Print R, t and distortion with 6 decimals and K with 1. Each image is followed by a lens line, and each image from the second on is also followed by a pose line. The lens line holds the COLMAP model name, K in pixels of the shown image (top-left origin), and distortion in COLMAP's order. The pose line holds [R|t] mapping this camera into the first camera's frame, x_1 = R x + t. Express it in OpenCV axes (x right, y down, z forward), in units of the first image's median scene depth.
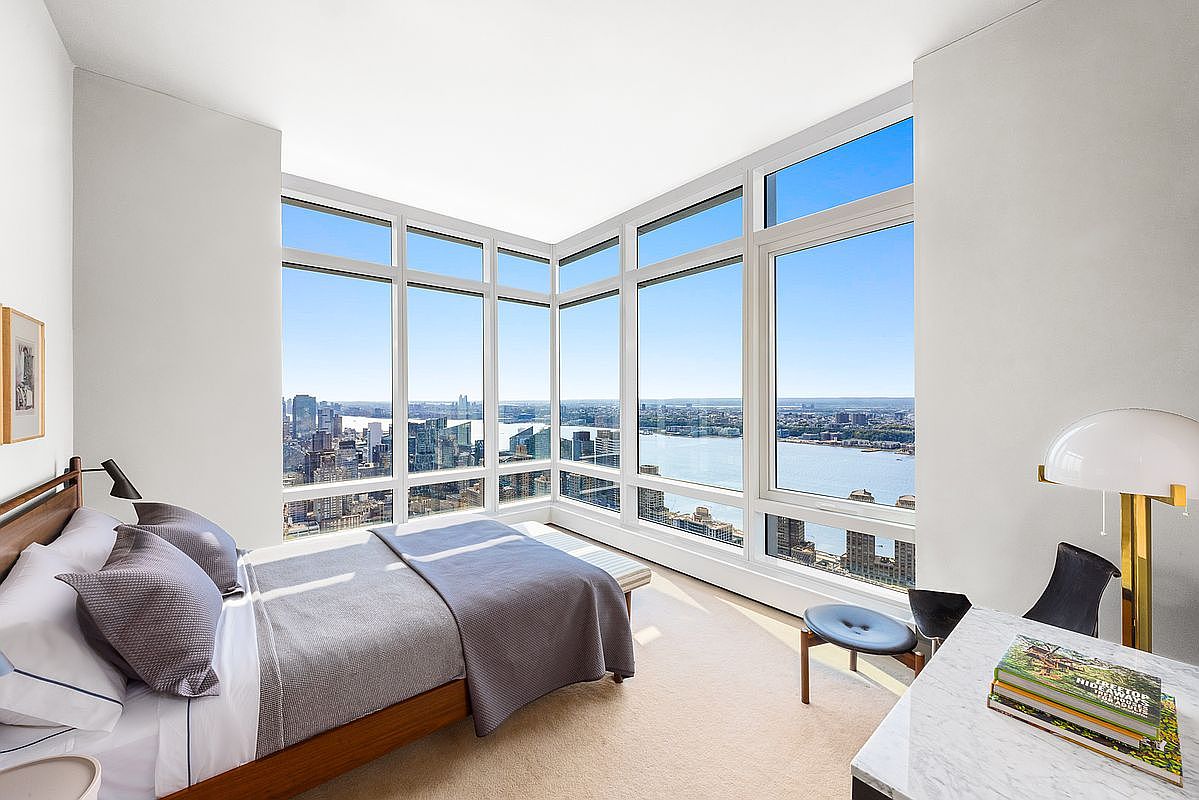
lens RADIAL K [[461.6, 0, 607.3], [0, 461.6, 396.2], [0, 0, 1]] dist [0.001814, 0.000149]
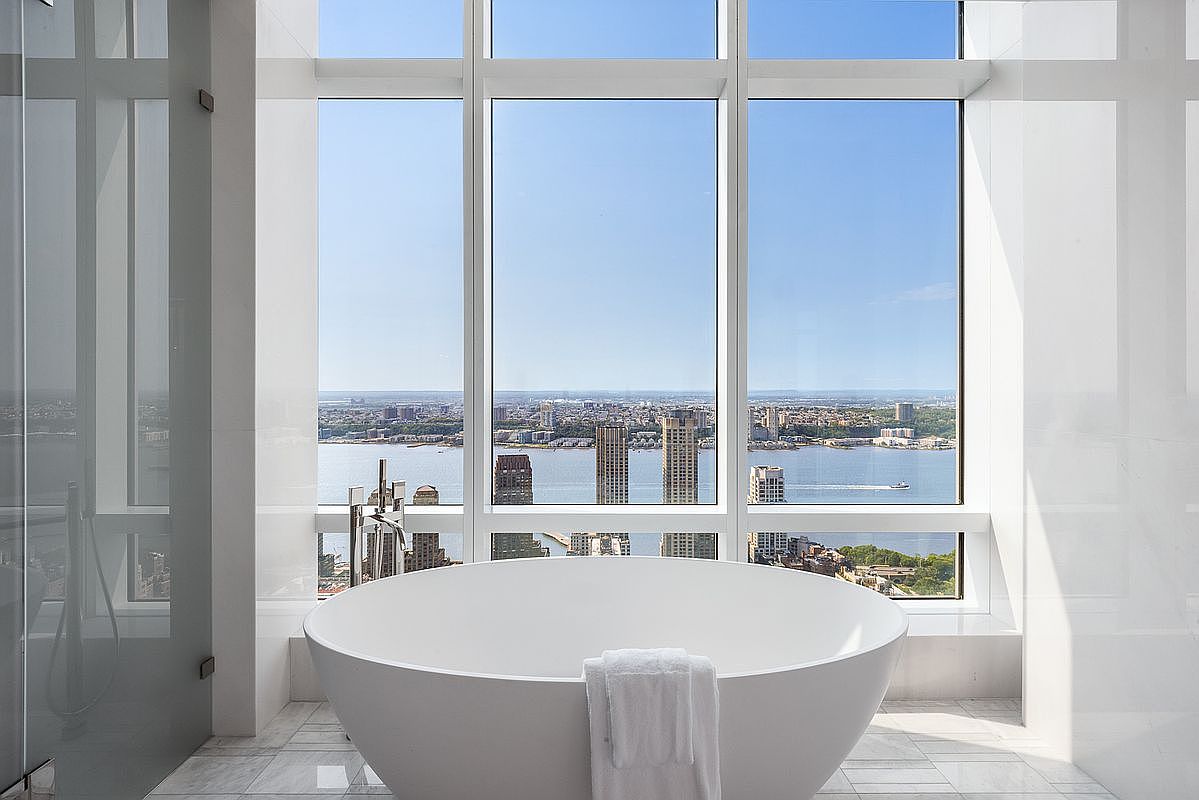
lens RADIAL K [[514.2, 0, 530.9], [0, 514.2, 390.6], [0, 0, 1]] dist [0.000611, 0.000031]
pose [[0.625877, 0.001815, 0.779920, -0.116171], [-0.004023, 0.999992, 0.000901, -0.000147], [-0.779912, -0.003701, 0.625879, 0.121821]]
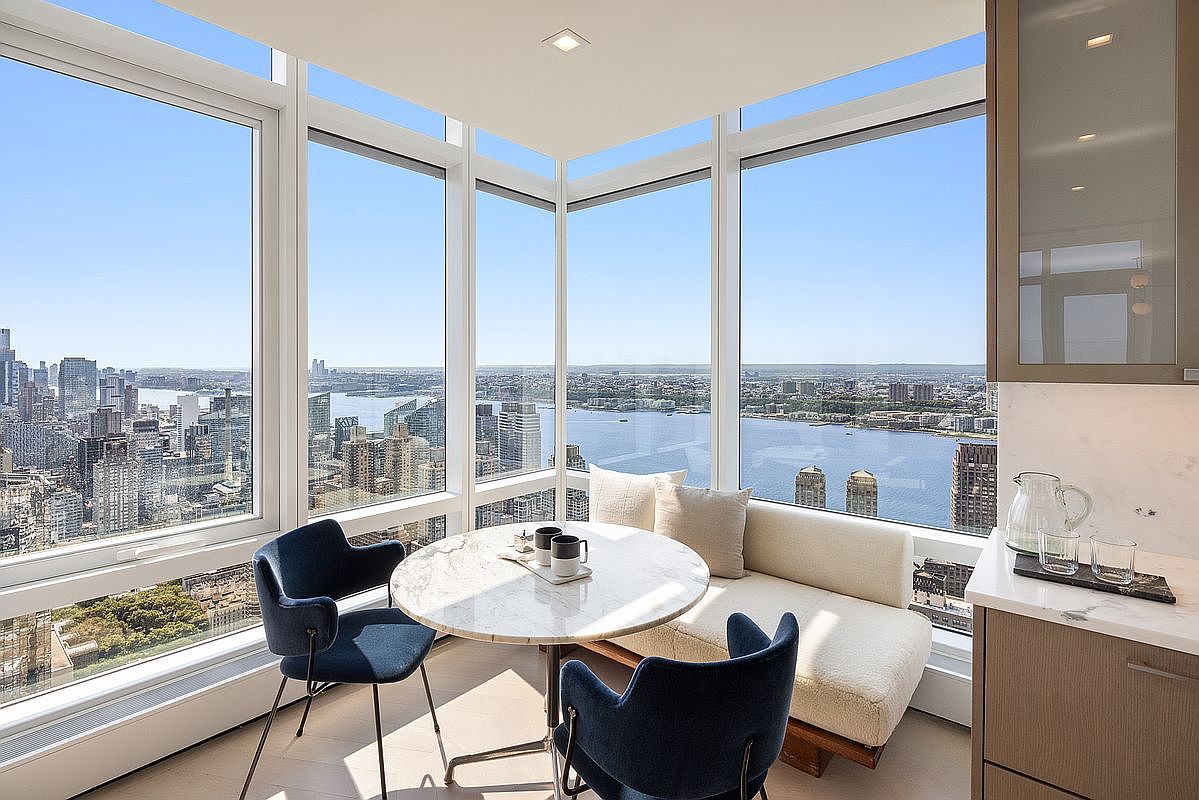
lens RADIAL K [[555.1, 0, 608.4], [0, 555.1, 360.7], [0, 0, 1]] dist [0.003141, -0.002094]
pose [[0.983644, 0.003520, 0.180089, -0.015867], [-0.003140, 0.999992, -0.002394, 0.000191], [-0.180096, 0.001789, 0.983647, 0.026848]]
